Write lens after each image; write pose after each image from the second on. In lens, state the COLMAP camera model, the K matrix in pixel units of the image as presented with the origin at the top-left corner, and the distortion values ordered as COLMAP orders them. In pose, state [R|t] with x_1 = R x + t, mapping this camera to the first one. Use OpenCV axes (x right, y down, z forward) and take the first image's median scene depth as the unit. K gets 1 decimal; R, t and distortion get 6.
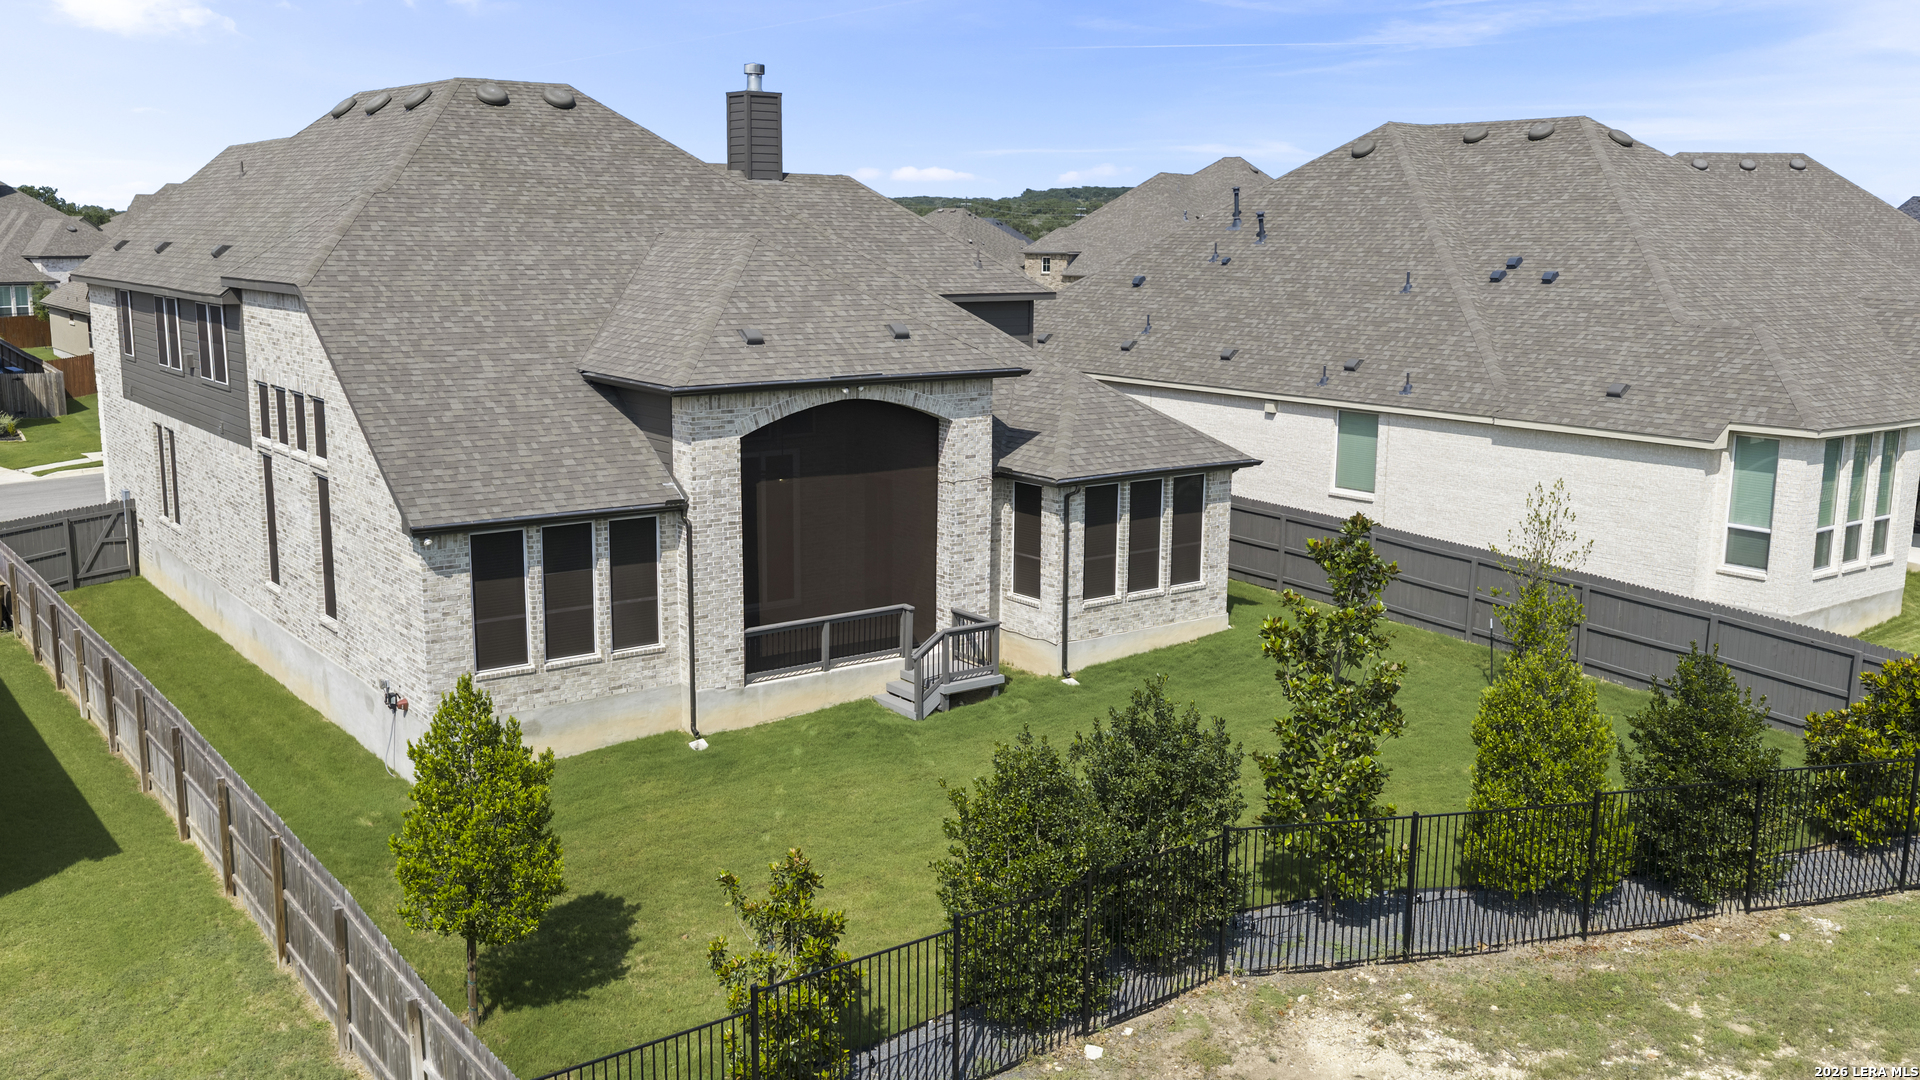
lens RADIAL K [[1673.5, 0, 962.6], [0, 1673.5, 511.1], [0, 0, 1]] dist [-0.000615, -0.001947]
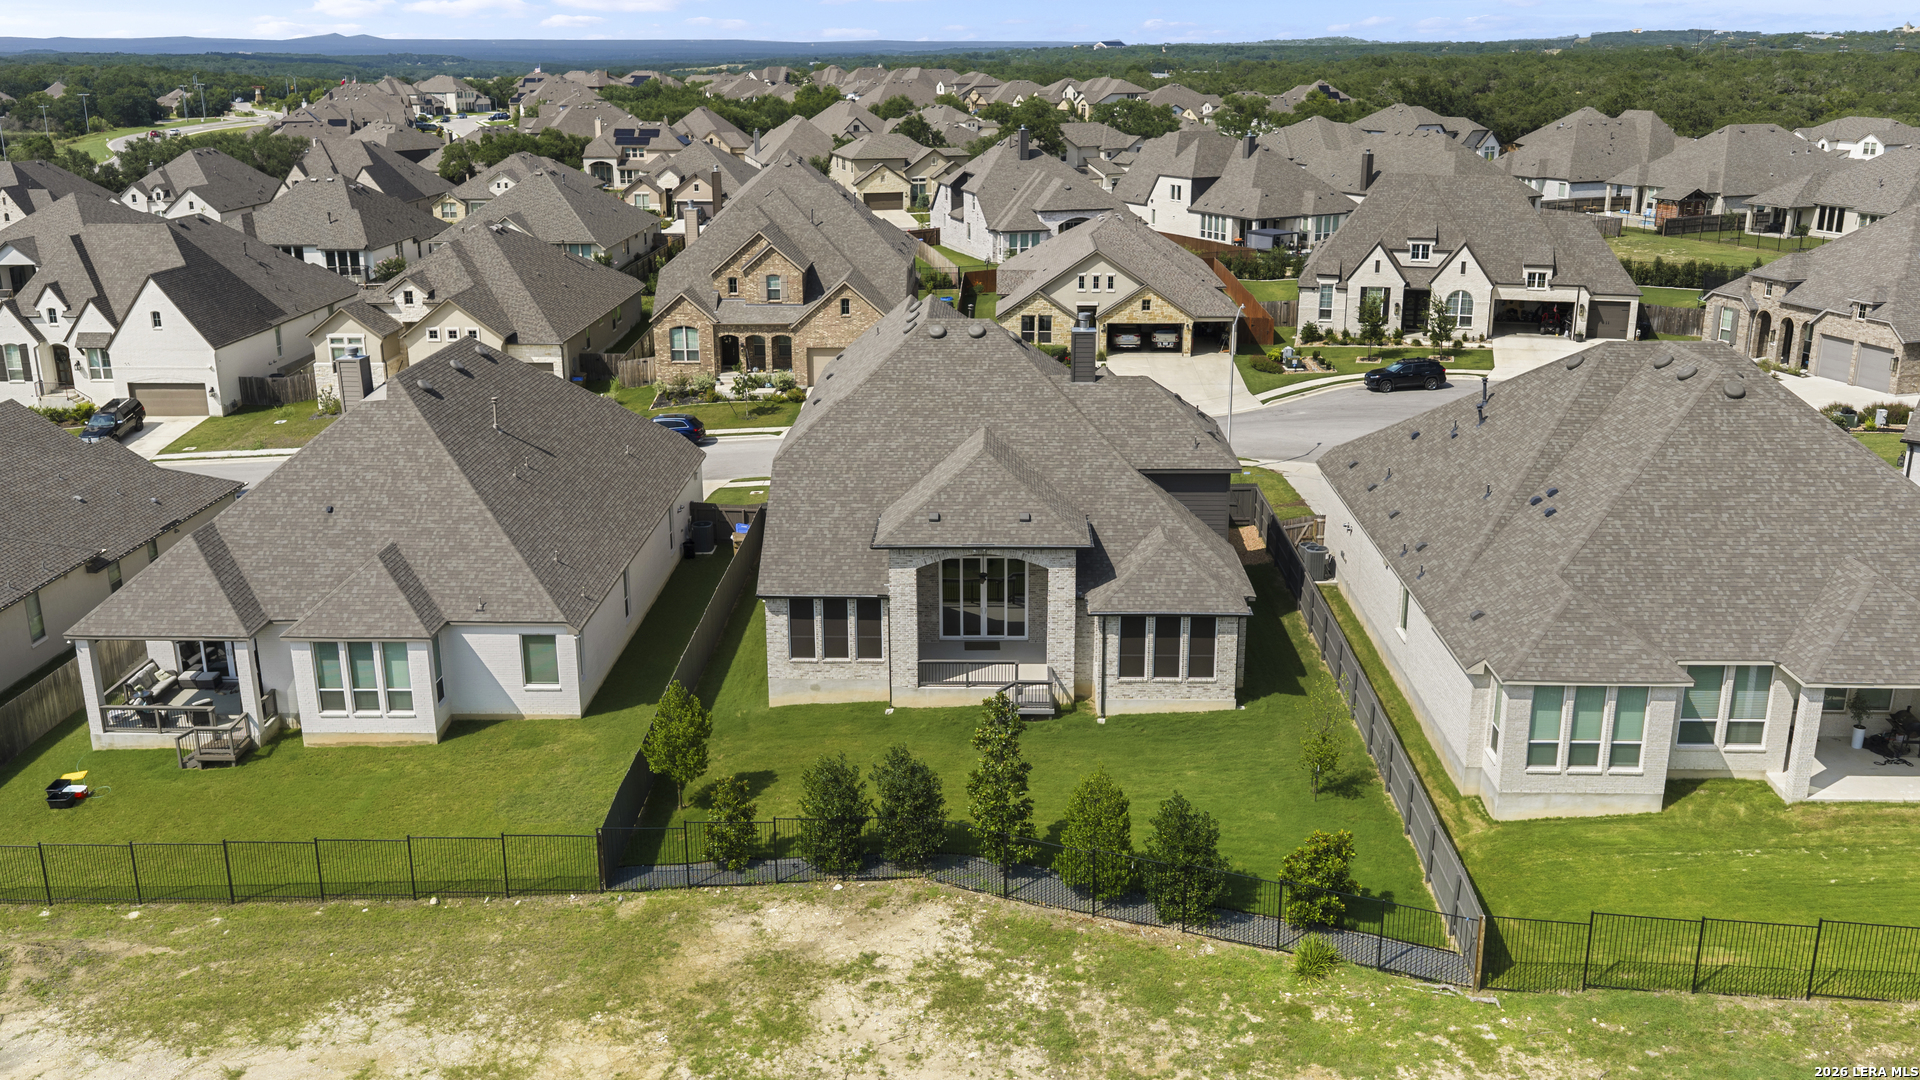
lens RADIAL K [[1635.2, 0, 960.0], [0, 1635.2, 540.0], [0, 0, 1]] dist [-0.000388, -0.001735]
pose [[0.777673, 0.172079, -0.604660, 1.079648], [-0.091072, 0.982500, 0.162478, -0.398133], [0.622038, -0.071287, 0.779735, -0.493687]]
